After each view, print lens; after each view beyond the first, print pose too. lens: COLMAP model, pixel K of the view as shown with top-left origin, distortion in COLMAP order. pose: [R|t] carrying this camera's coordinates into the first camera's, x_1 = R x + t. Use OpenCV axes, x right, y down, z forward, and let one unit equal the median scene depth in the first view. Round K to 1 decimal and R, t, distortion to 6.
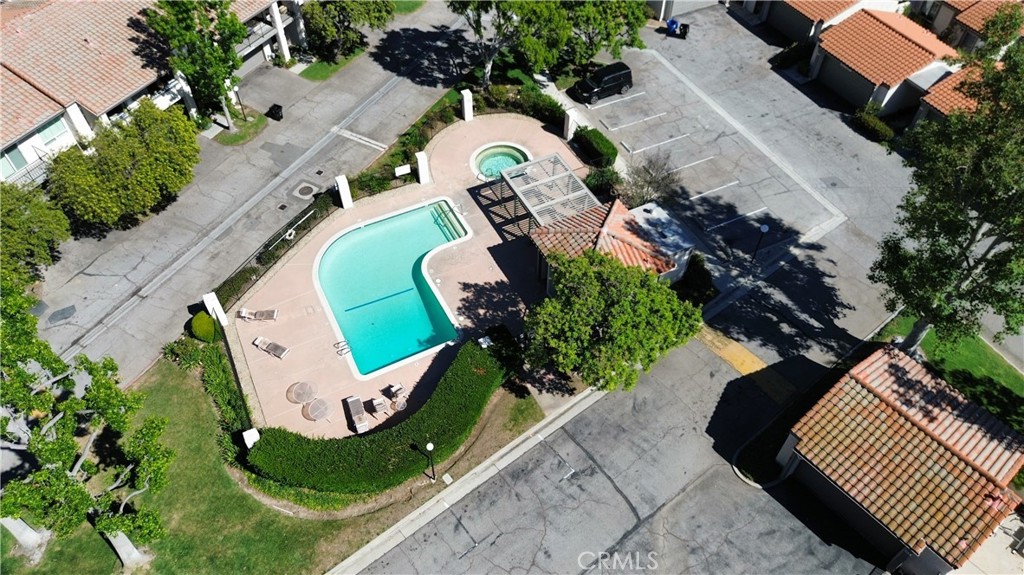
lens RADIAL K [[724.3, 0, 513.0], [0, 724.3, 285.7], [0, 0, 1]] dist [0.013055, -0.011598]
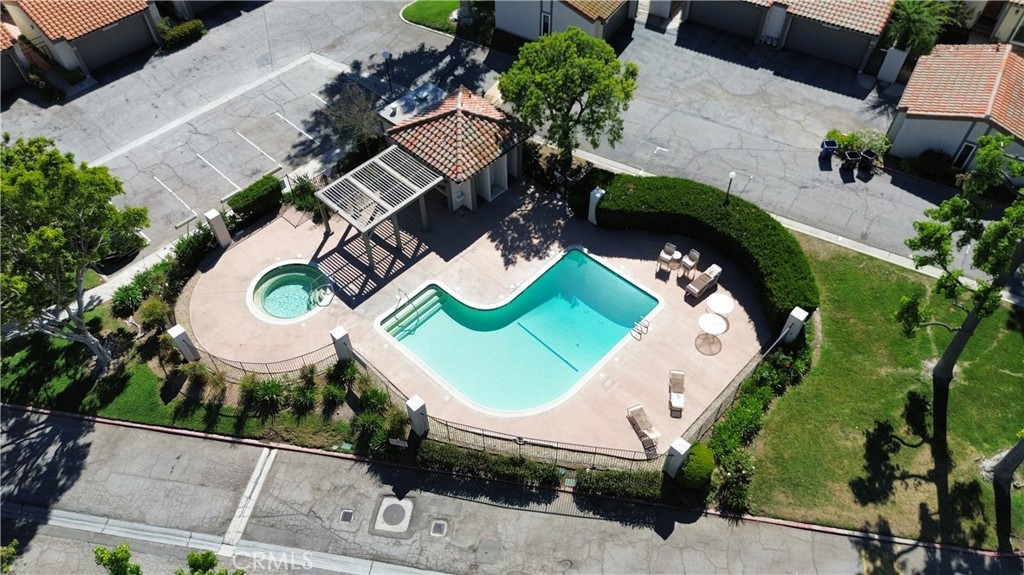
lens RADIAL K [[724.3, 0, 514.1], [0, 724.3, 290.2], [0, 0, 1]] dist [0.013055, -0.011598]
pose [[-0.334076, -0.729819, 0.596453, -0.587002], [0.718612, 0.212264, 0.662224, -0.544234], [-0.609910, 0.649852, 0.453544, 0.560158]]
